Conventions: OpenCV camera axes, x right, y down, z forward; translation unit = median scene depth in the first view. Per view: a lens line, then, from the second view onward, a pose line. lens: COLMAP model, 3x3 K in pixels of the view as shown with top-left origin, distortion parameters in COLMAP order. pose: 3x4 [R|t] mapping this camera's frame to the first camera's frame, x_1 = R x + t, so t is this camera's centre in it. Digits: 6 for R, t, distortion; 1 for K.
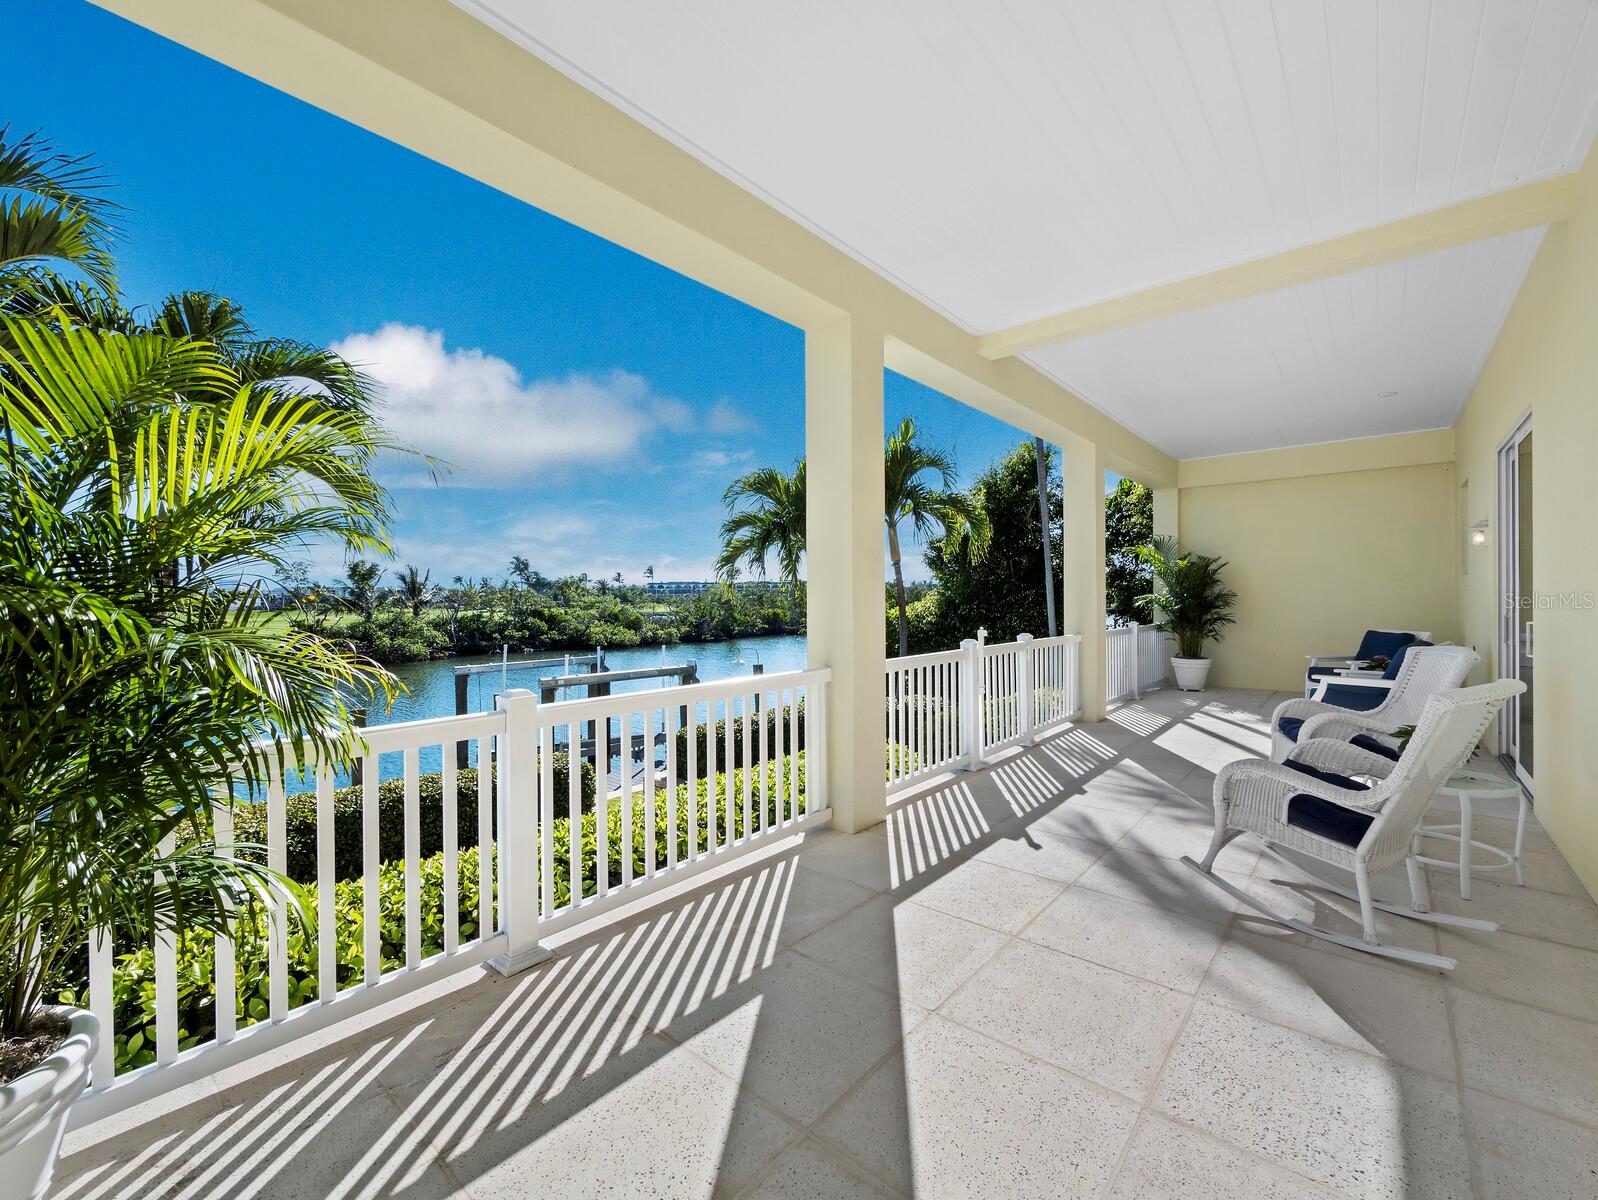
lens RADIAL K [[670.2, 0, 797.1], [0, 670.2, 606.4], [0, 0, 1]] dist [0.000477, 0.000100]
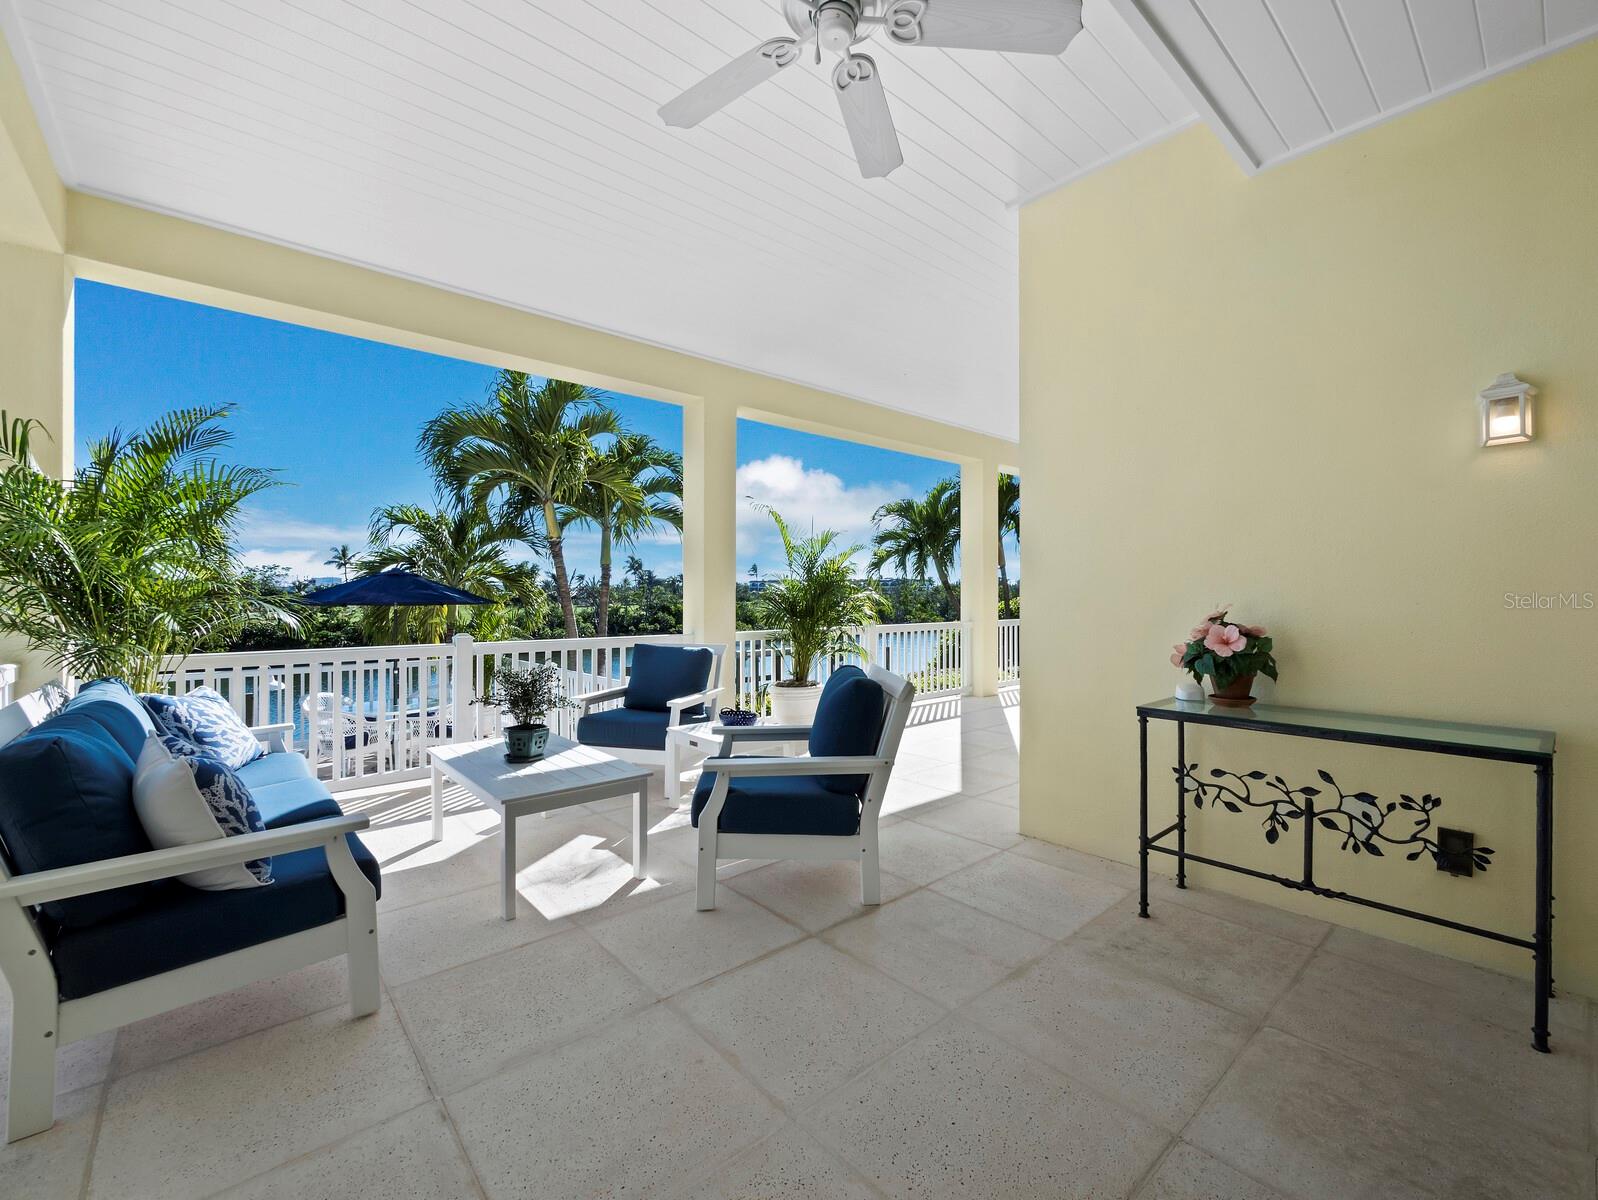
lens RADIAL K [[670.2, 0, 797.1], [0, 670.2, 606.4], [0, 0, 1]] dist [0.000477, 0.000100]
pose [[0.989142, 0.005745, -0.146849, -0.060353], [-0.005315, 0.999980, 0.003324, 0.012791], [0.146865, -0.002507, 0.989153, -0.380764]]
